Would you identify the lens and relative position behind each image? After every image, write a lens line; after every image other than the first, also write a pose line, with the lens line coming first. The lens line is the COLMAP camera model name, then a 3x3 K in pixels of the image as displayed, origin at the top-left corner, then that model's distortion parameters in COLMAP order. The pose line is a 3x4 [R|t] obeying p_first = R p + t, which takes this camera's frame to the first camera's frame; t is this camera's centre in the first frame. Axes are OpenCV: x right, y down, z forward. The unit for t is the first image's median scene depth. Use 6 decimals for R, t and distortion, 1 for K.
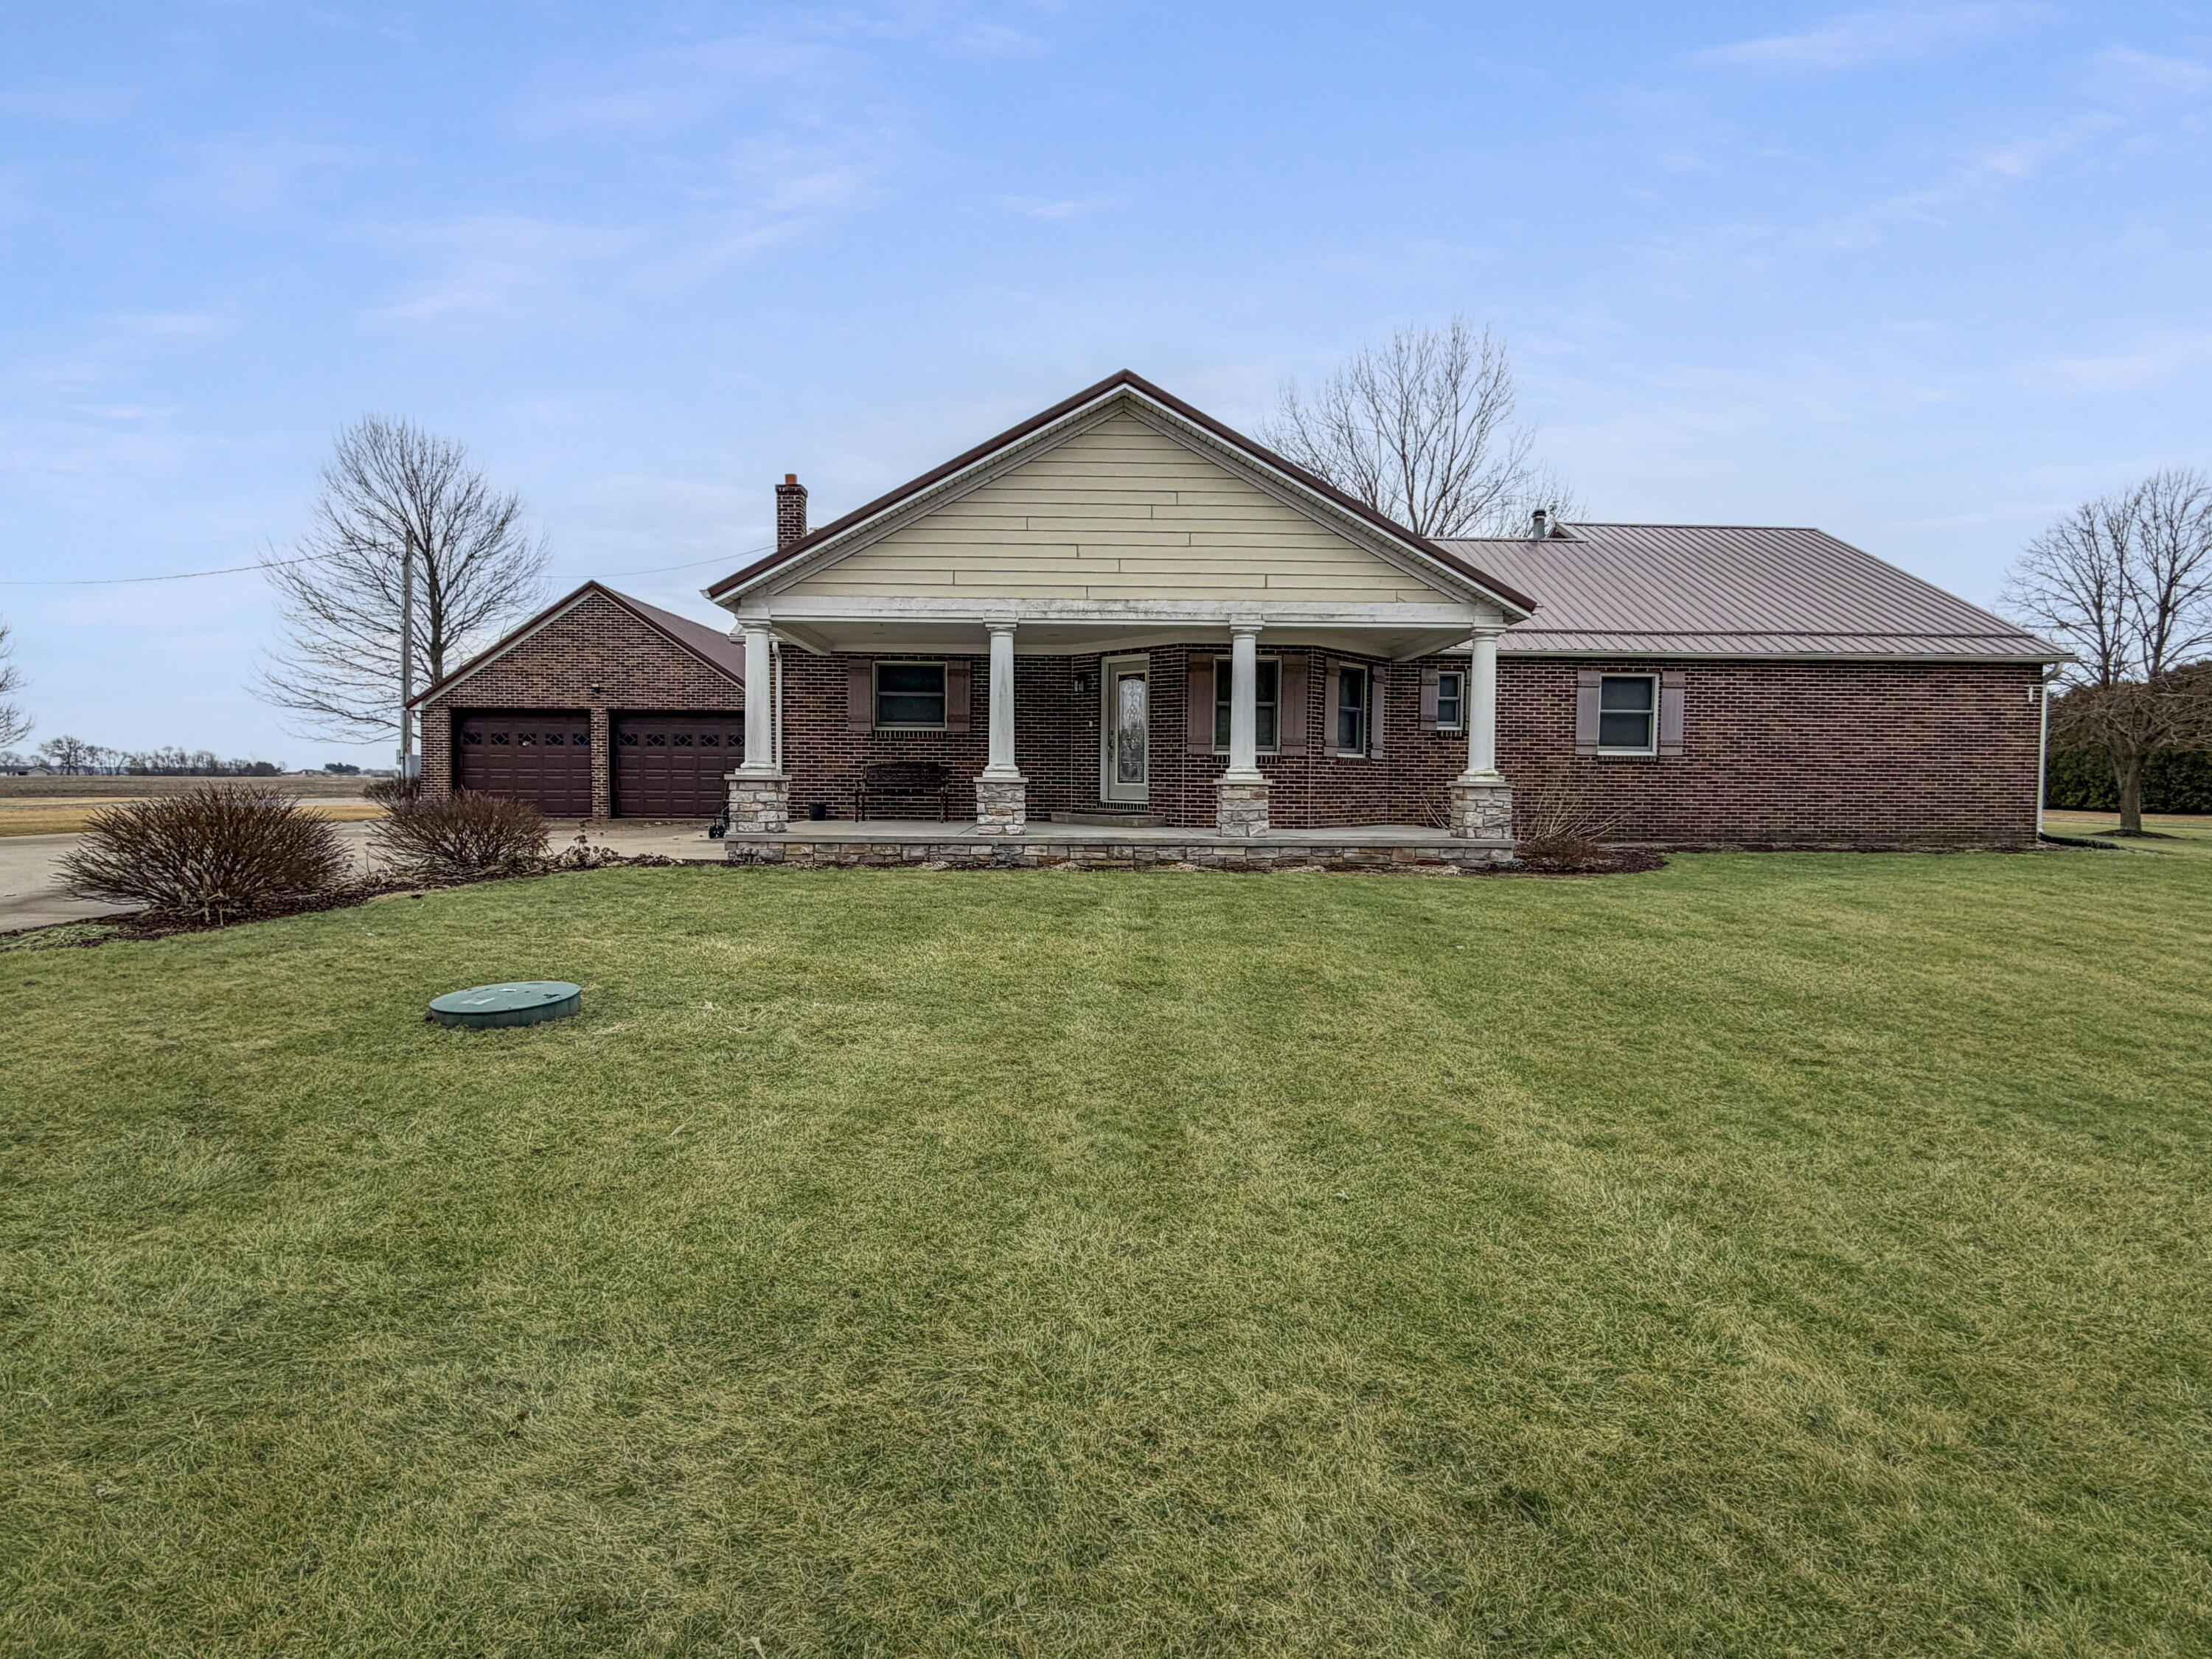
lens RADIAL K [[1085.4, 0, 1107.0], [0, 1085.4, 885.9], [0, 0, 1]] dist [-0.000929, 0.000113]
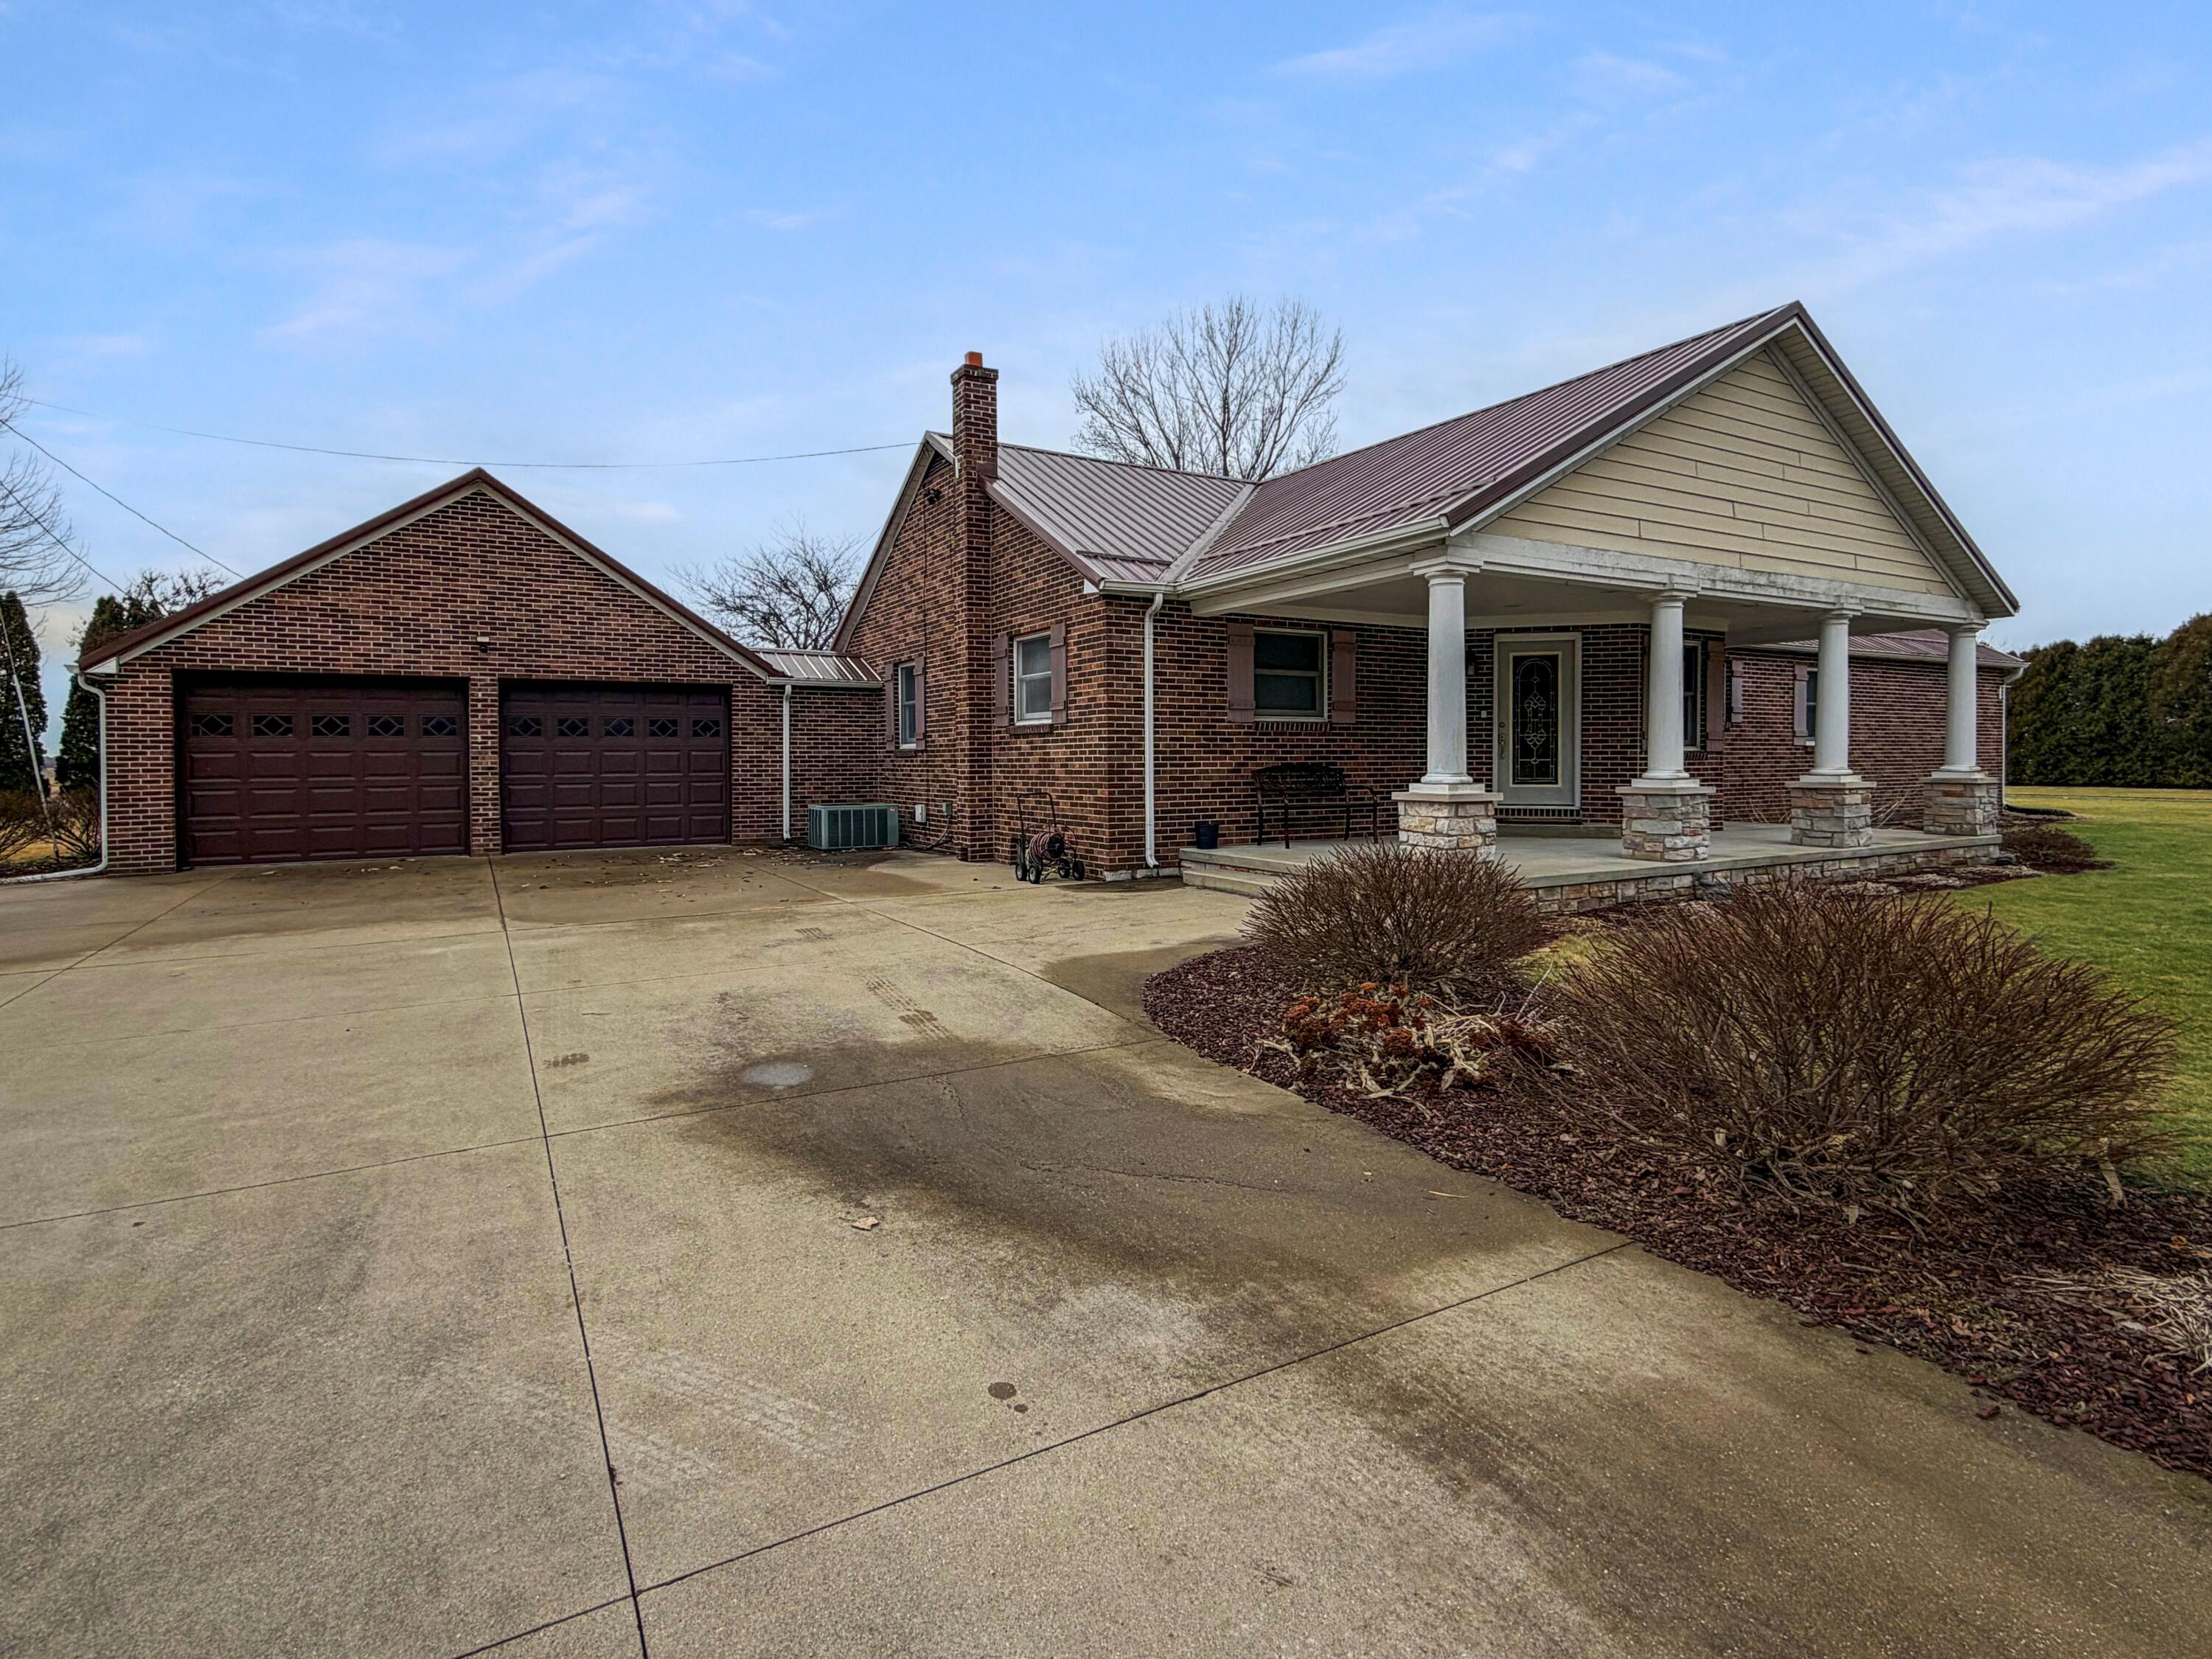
lens RADIAL K [[1120.9, 0, 1106.8], [0, 1120.9, 834.9], [0, 0, 1]] dist [-0.002655, -0.000175]
pose [[0.870686, -0.048020, 0.489490, -0.673974], [0.060885, 0.998091, -0.010386, -0.064875], [-0.488057, 0.038845, 0.871947, 0.392296]]
